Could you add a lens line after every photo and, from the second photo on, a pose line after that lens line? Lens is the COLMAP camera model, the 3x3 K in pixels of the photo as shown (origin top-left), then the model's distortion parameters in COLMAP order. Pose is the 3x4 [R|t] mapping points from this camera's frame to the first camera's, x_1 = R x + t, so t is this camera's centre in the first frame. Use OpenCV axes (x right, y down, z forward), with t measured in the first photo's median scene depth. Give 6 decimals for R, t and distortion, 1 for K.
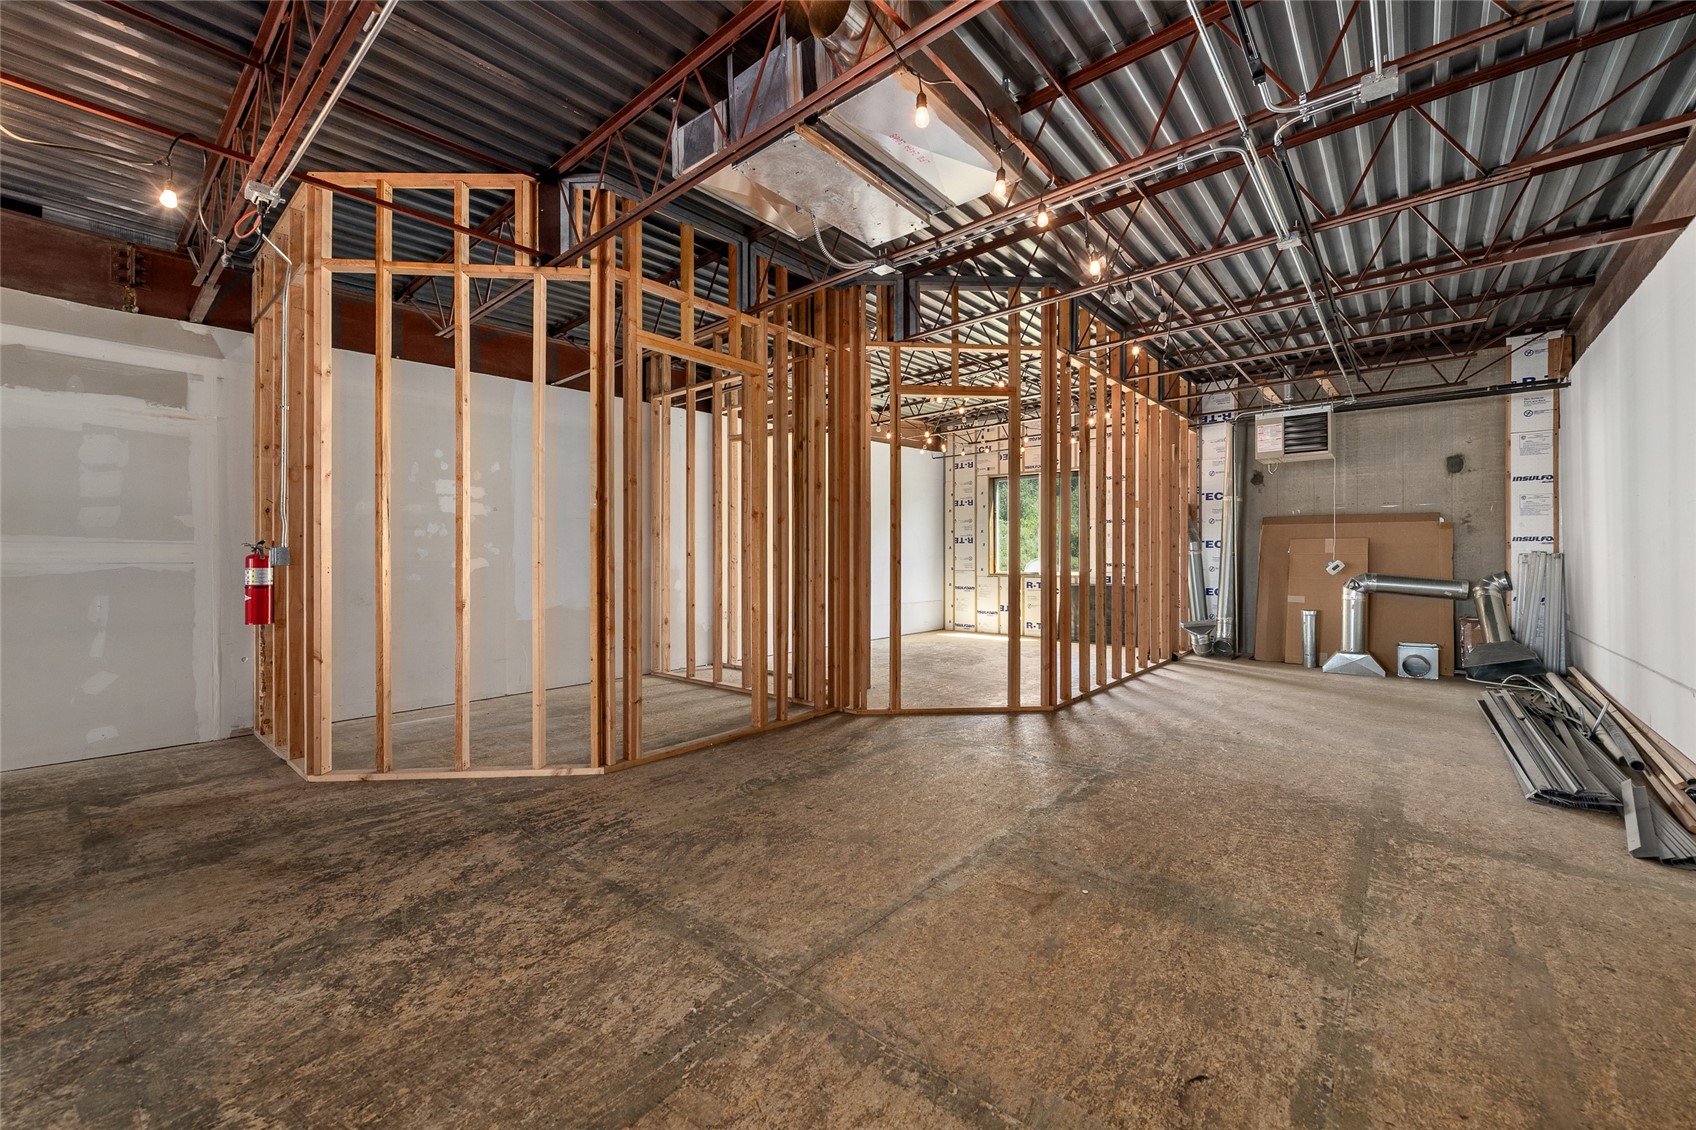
lens RADIAL K [[677.8, 0, 840.2], [0, 677.8, 559.4], [0, 0, 1]] dist [0.001693, -0.002881]
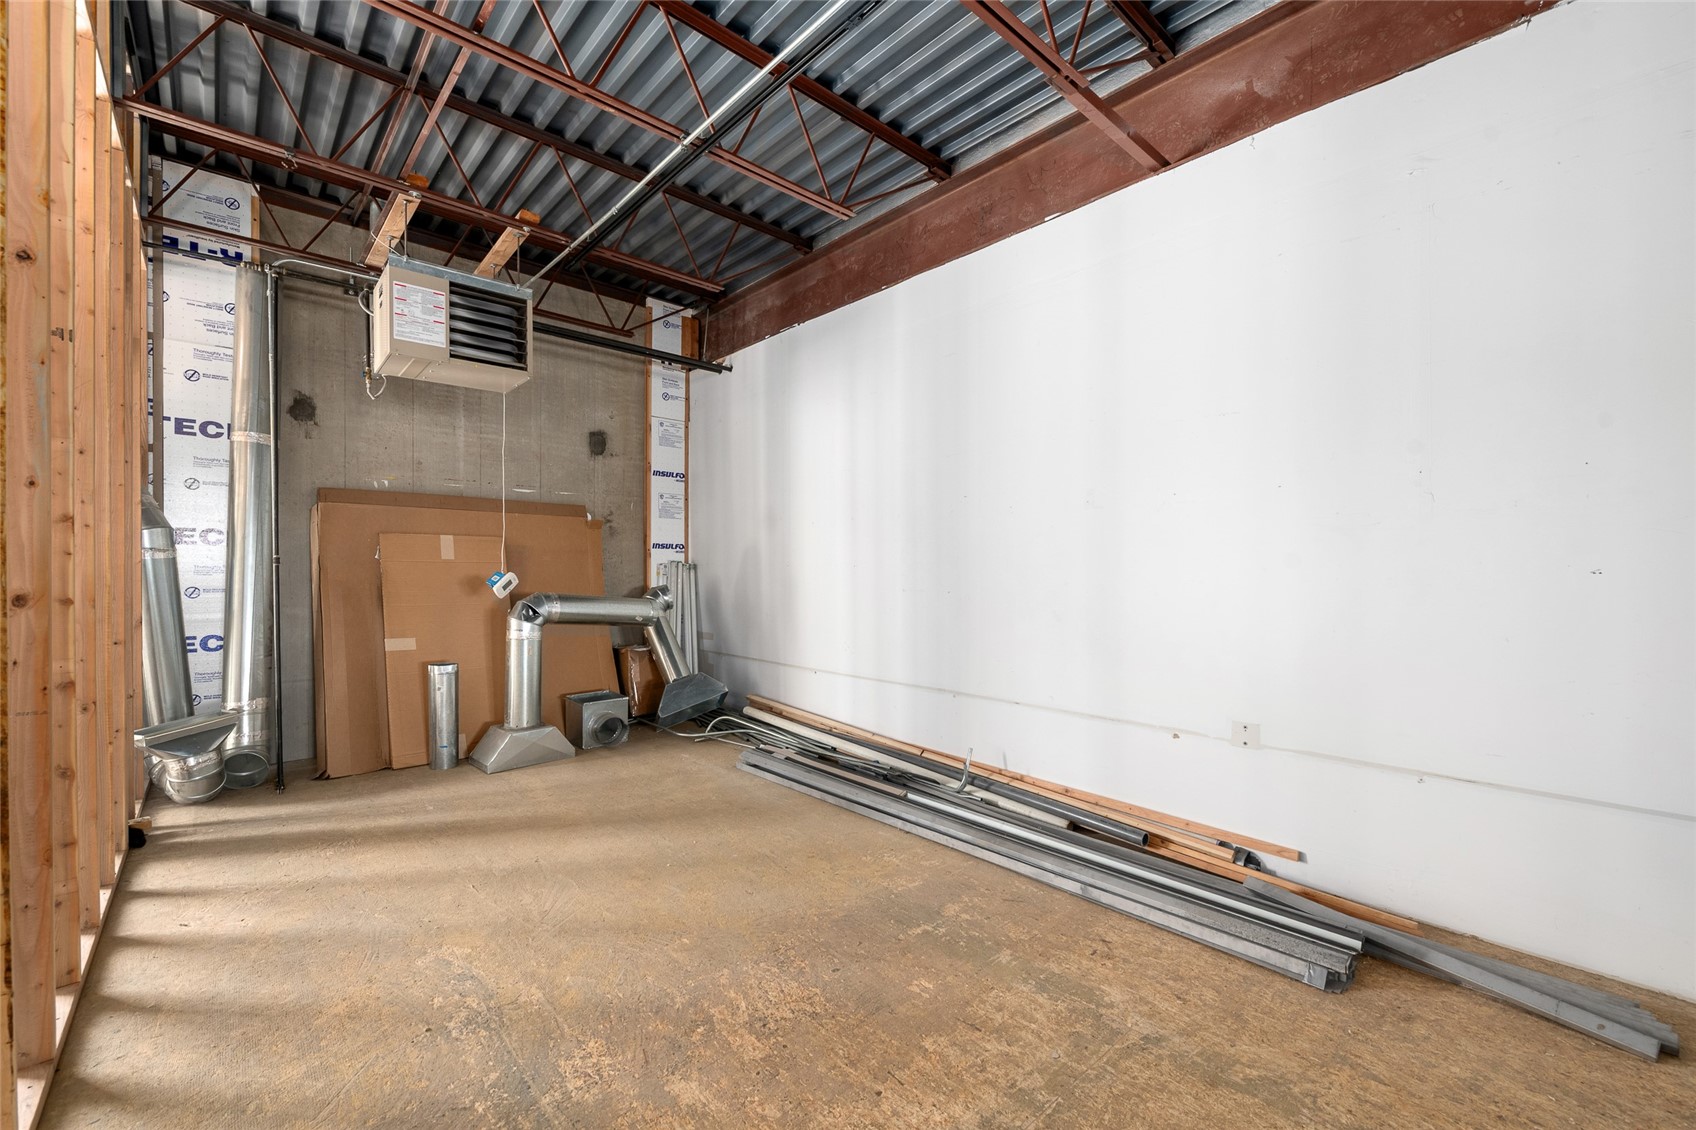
lens RADIAL K [[677.8, 0, 836.6], [0, 677.8, 568.3], [0, 0, 1]] dist [0.001693, -0.002881]
pose [[0.113959, 0.004793, 0.993474, 0.169048], [0.000410, 0.999988, -0.004871, 0.001009], [-0.993485, 0.000963, 0.113956, 0.566936]]
